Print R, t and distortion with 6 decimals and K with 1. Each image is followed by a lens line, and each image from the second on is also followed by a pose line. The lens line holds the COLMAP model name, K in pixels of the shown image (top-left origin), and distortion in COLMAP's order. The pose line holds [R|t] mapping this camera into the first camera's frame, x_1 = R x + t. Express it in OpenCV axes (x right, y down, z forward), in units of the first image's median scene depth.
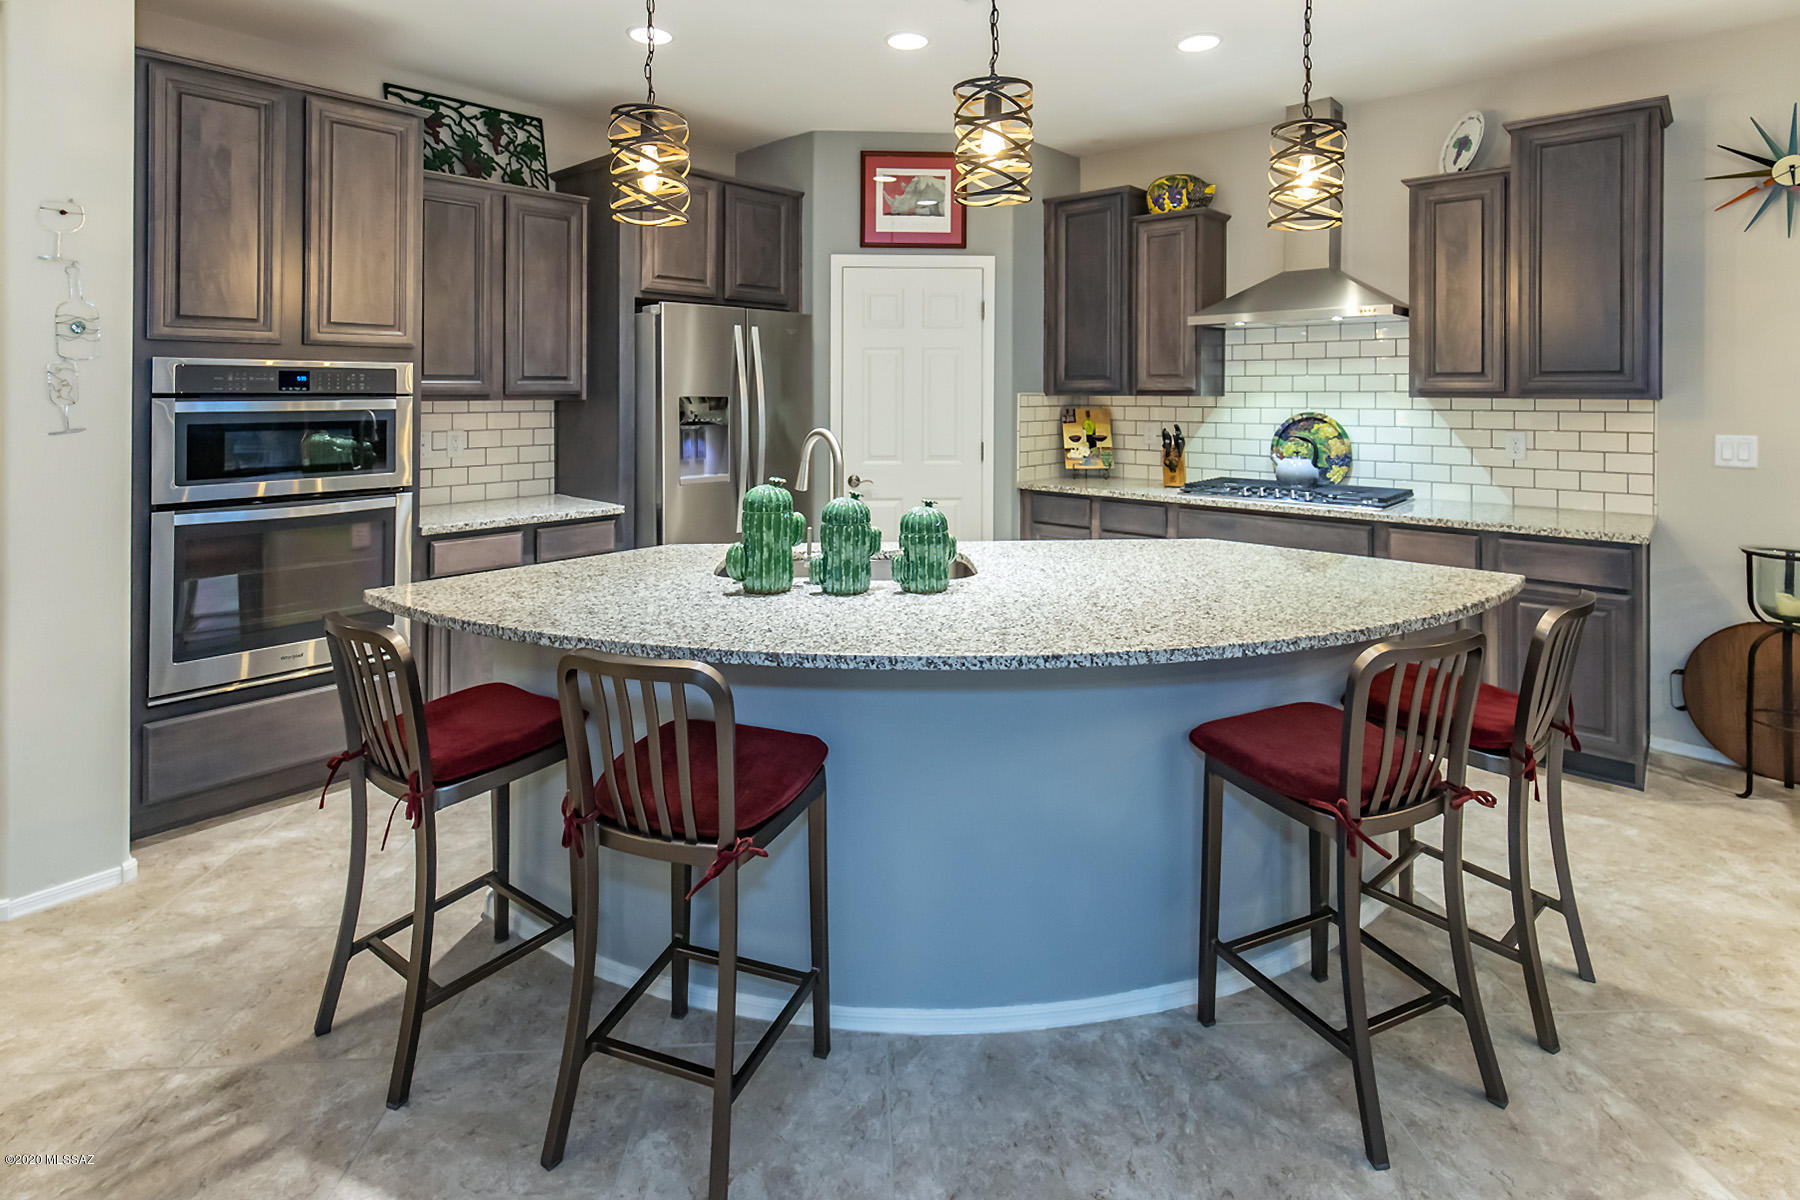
lens RADIAL K [[897.8, 0, 936.5], [0, 897.8, 389.1], [0, 0, 1]] dist [0.011153, -0.001198]
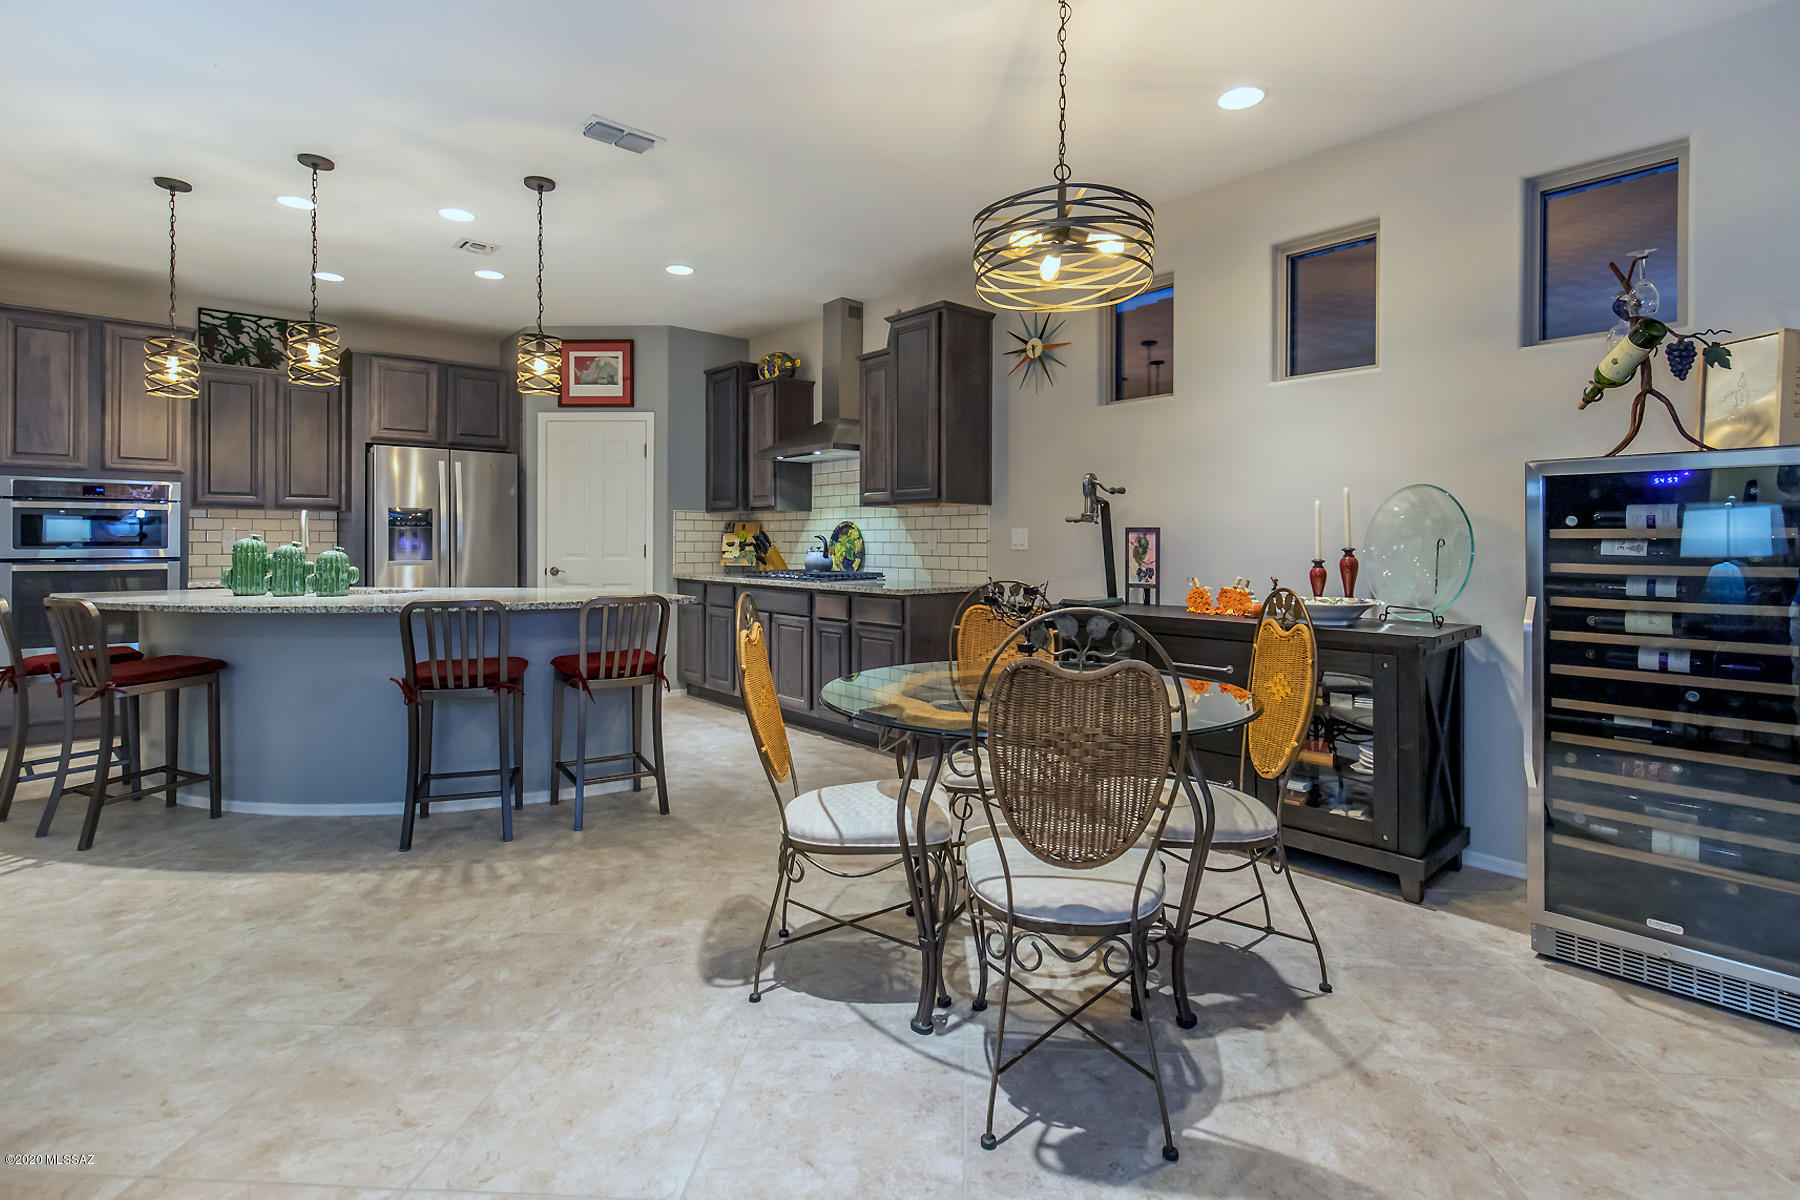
lens RADIAL K [[830.0, 0, 947.2], [0, 830.0, 547.1], [0, 0, 1]] dist [0.004105, -0.001106]
pose [[0.995649, 0.001636, -0.093165, 0.744165], [-0.000560, 0.999933, 0.011579, 0.055200], [0.093178, -0.011476, 0.995583, -0.297153]]
